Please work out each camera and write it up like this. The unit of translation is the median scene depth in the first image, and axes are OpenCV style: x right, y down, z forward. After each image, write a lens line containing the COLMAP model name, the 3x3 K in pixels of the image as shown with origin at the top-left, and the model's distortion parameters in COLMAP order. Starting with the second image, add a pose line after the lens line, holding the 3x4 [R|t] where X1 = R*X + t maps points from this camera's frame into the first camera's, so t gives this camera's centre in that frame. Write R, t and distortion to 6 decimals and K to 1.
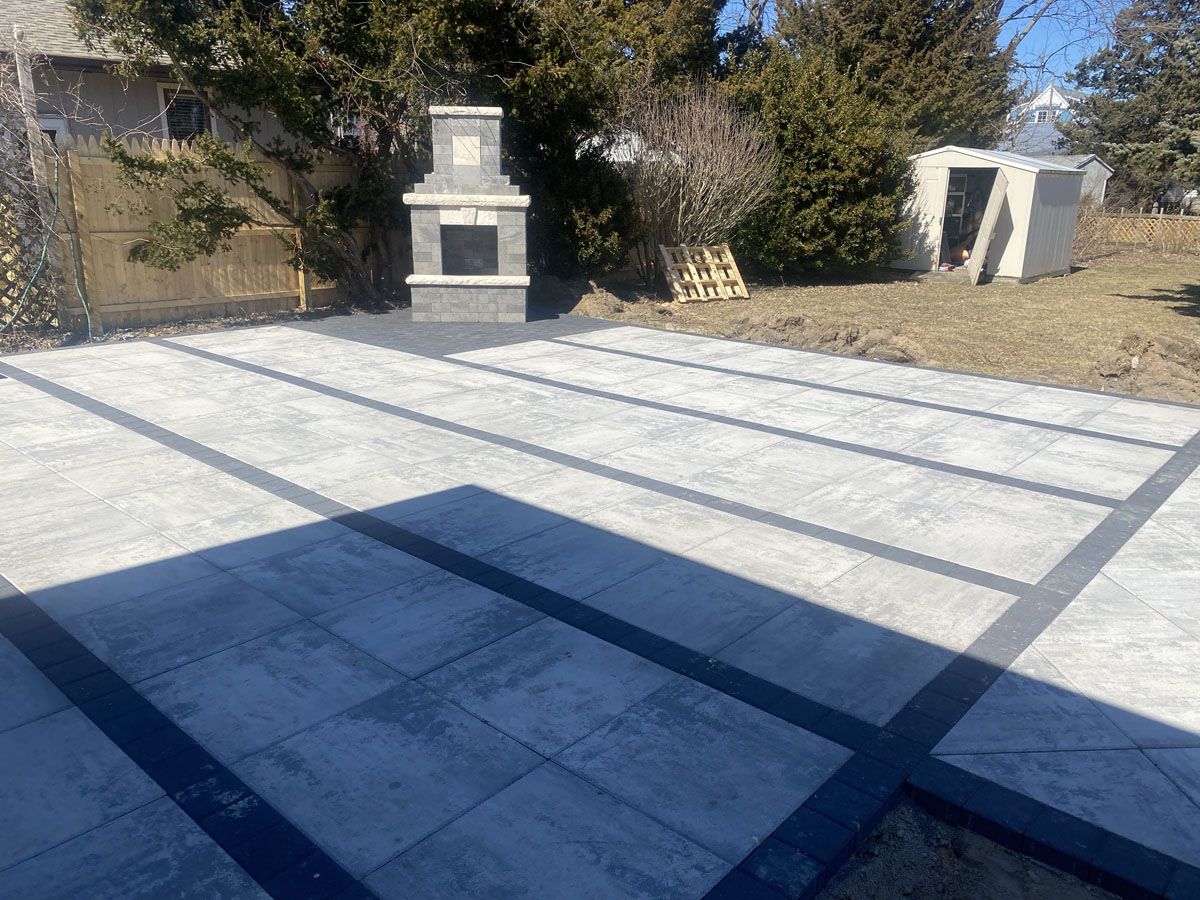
lens RADIAL K [[914.2, 0, 606.7], [0, 914.2, 448.9], [0, 0, 1]] dist [0.032769, -0.043111]
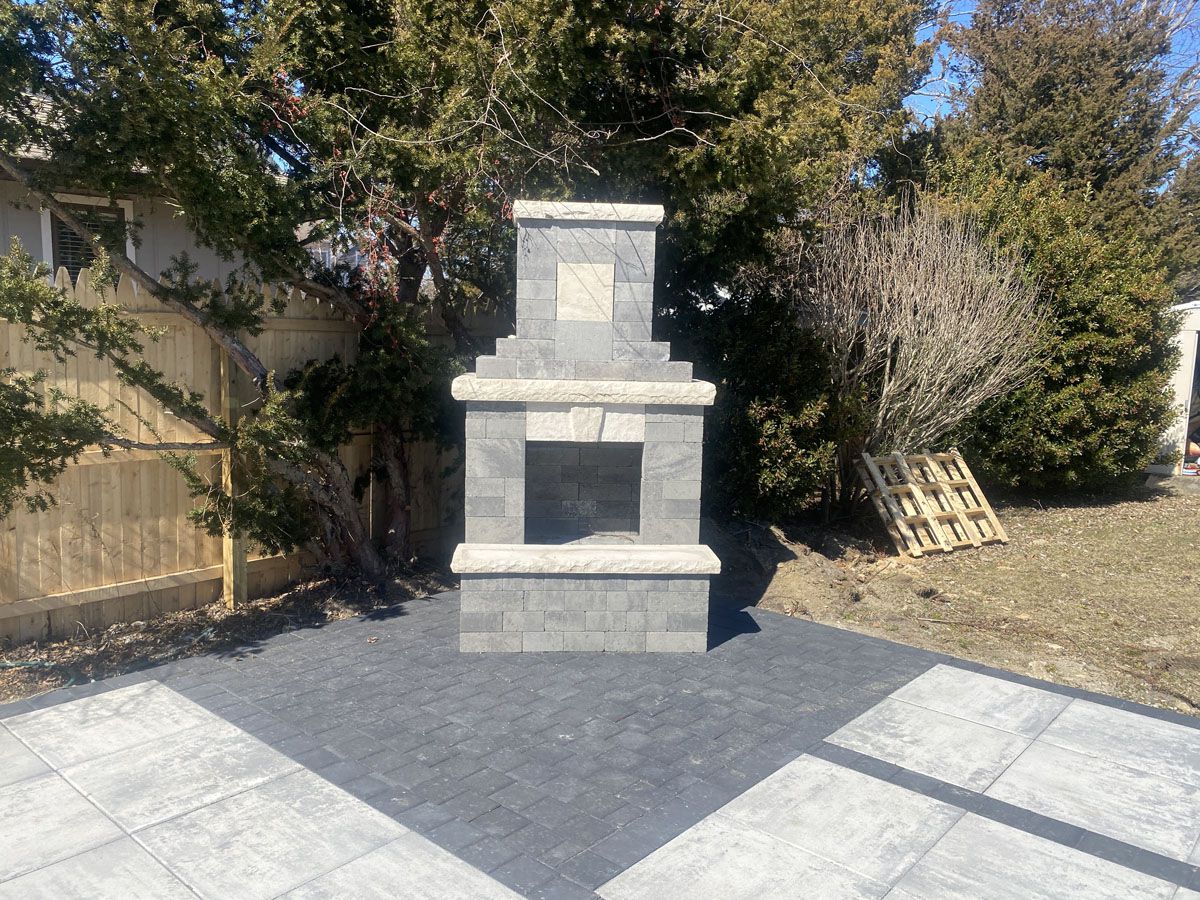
lens RADIAL K [[910.4, 0, 600.0], [0, 910.4, 450.0], [0, 0, 1]] dist [0.010052, 0.000634]
pose [[0.999843, 0.007866, 0.015861, -0.152635], [-0.005229, 0.987113, -0.159938, -0.167137], [-0.016915, 0.159830, 0.987000, 0.543155]]
